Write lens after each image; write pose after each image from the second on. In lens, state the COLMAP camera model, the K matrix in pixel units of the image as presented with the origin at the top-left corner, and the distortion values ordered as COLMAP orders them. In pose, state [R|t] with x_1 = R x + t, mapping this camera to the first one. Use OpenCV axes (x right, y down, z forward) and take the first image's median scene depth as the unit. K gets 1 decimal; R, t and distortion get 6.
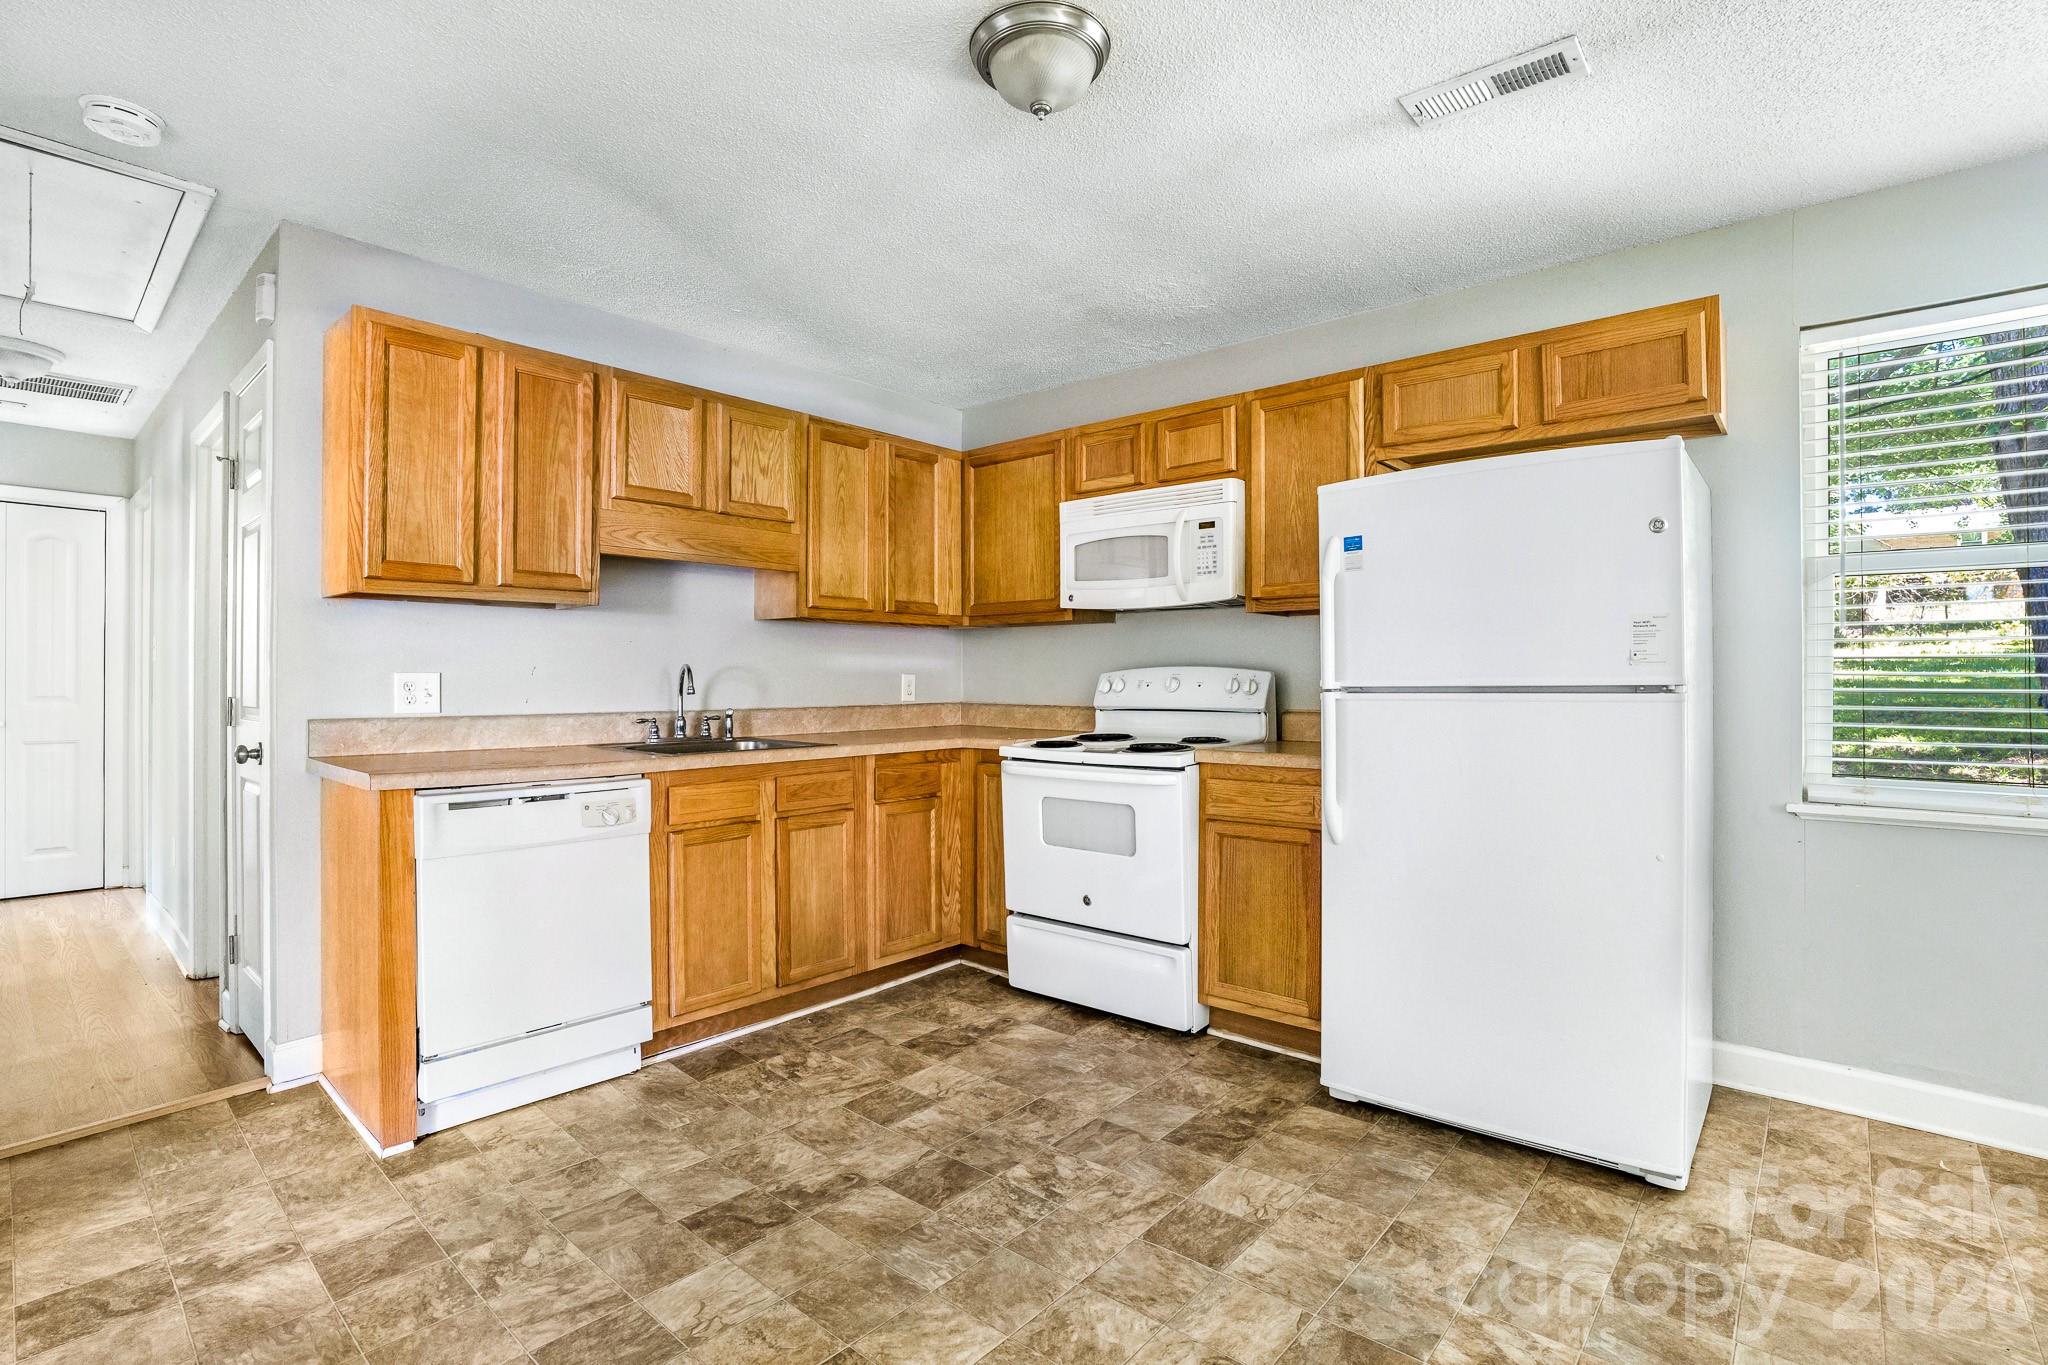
lens RADIAL K [[956.0, 0, 930.6], [0, 956.0, 677.4], [0, 0, 1]] dist [-0.045101, 0.014530]
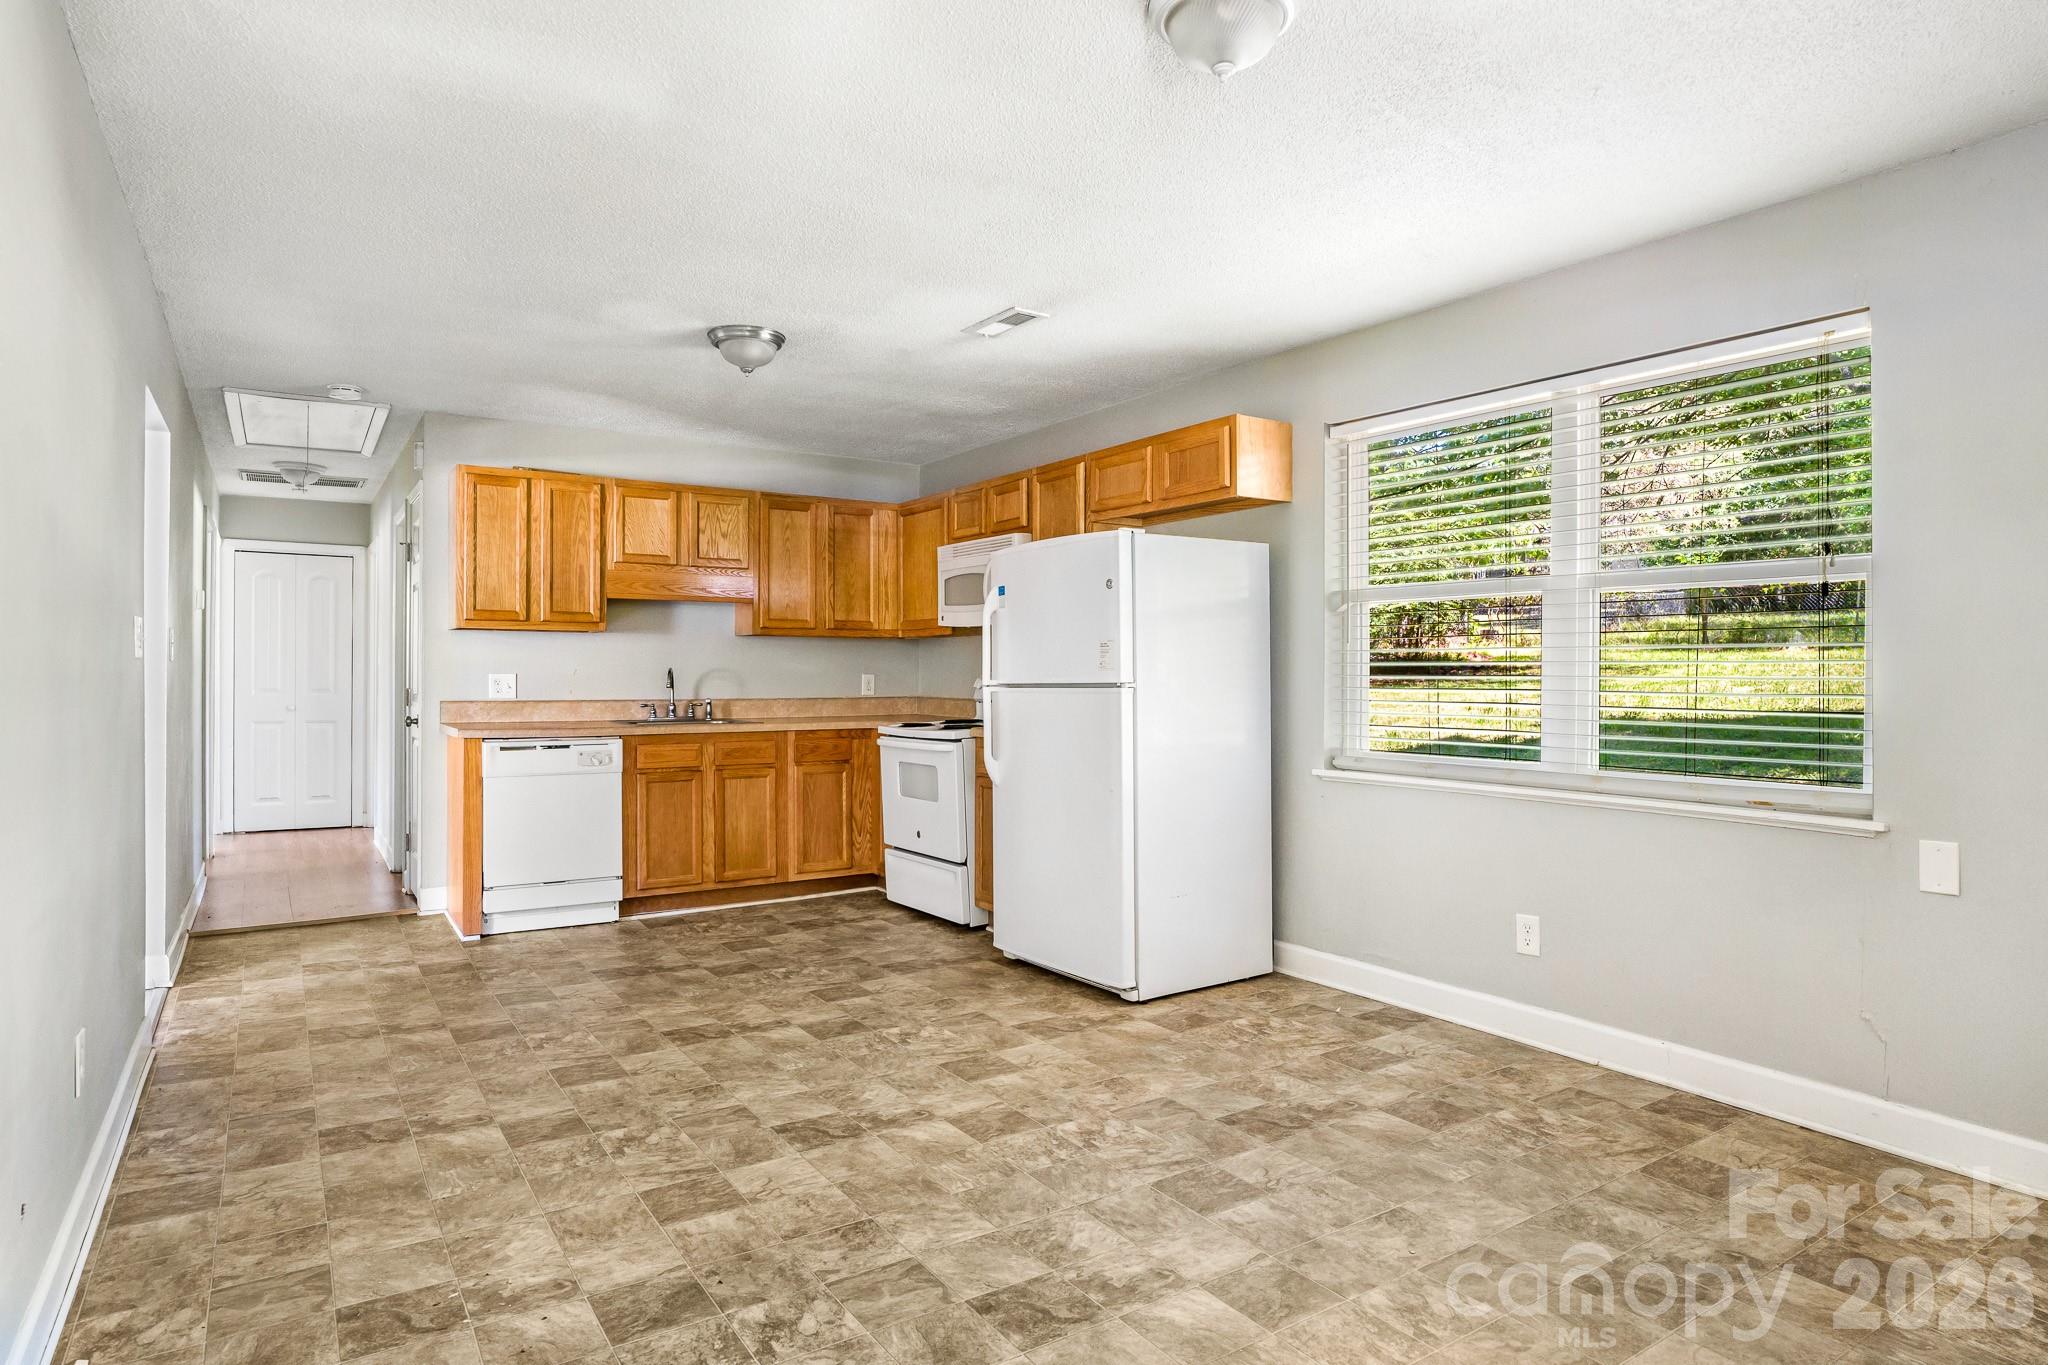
lens RADIAL K [[1301.1, 0, 1021.8], [0, 1301.1, 702.3], [0, 0, 1]] dist [-0.032335, 0.003189]
pose [[0.958063, 0.008101, -0.286443, 0.838815], [-0.001975, 0.999763, 0.021669, -0.005108], [0.286551, -0.020195, 0.957852, -0.783146]]
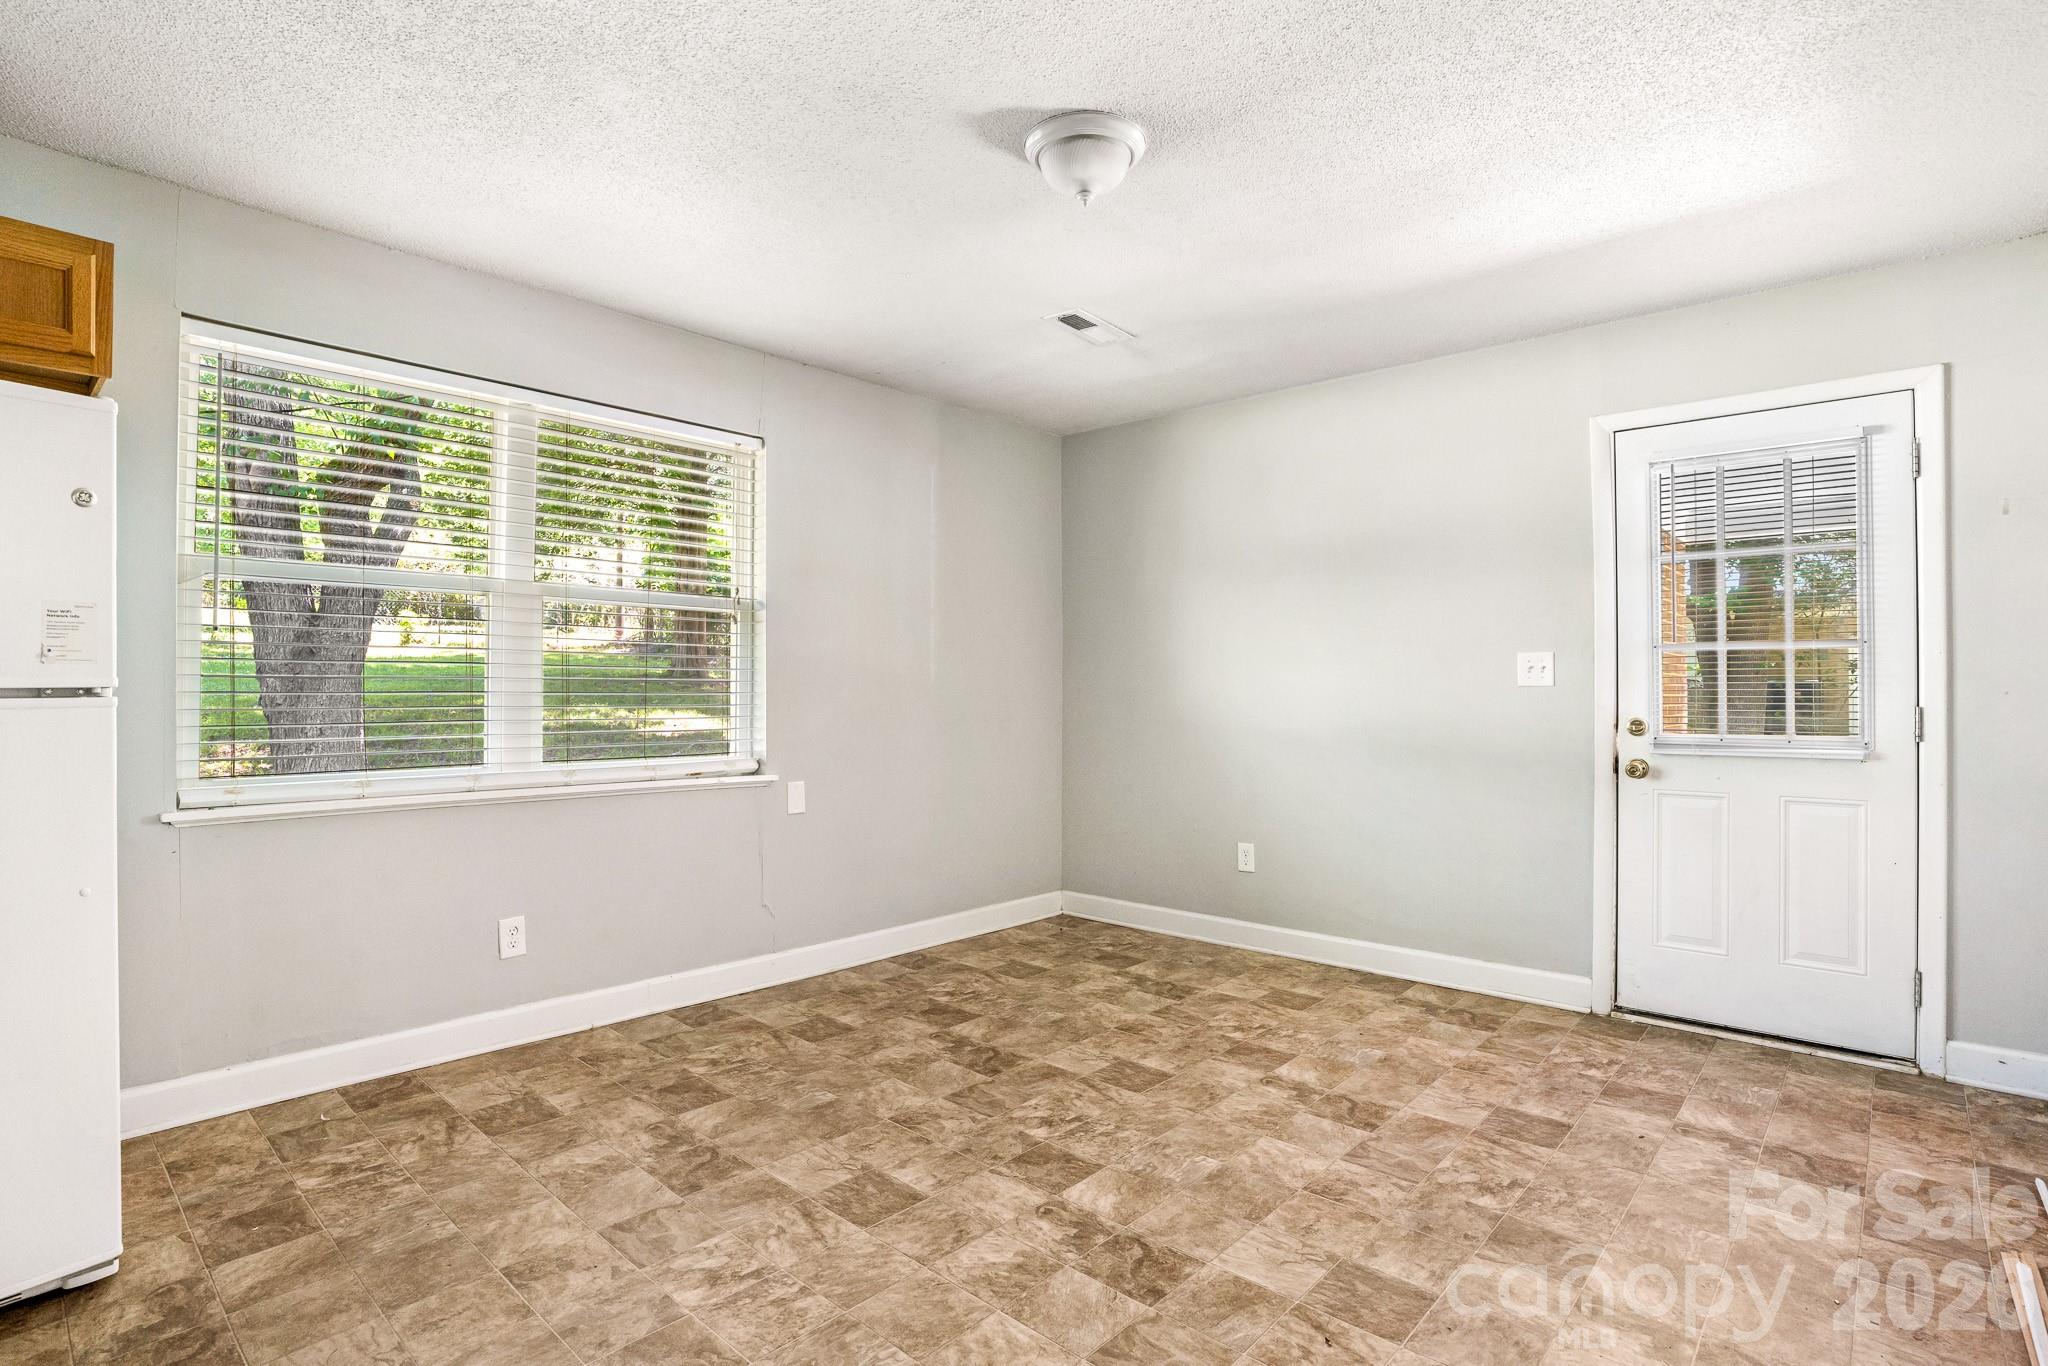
lens RADIAL K [[1036.3, 0, 1093.6], [0, 1036.3, 681.2], [0, 0, 1]] dist [-0.079736, 0.029918]
pose [[-0.057881, 0.003758, 0.998316, -0.100595], [-0.004303, 0.999983, -0.004013, 0.001424], [-0.998314, -0.004528, -0.057864, 0.094381]]
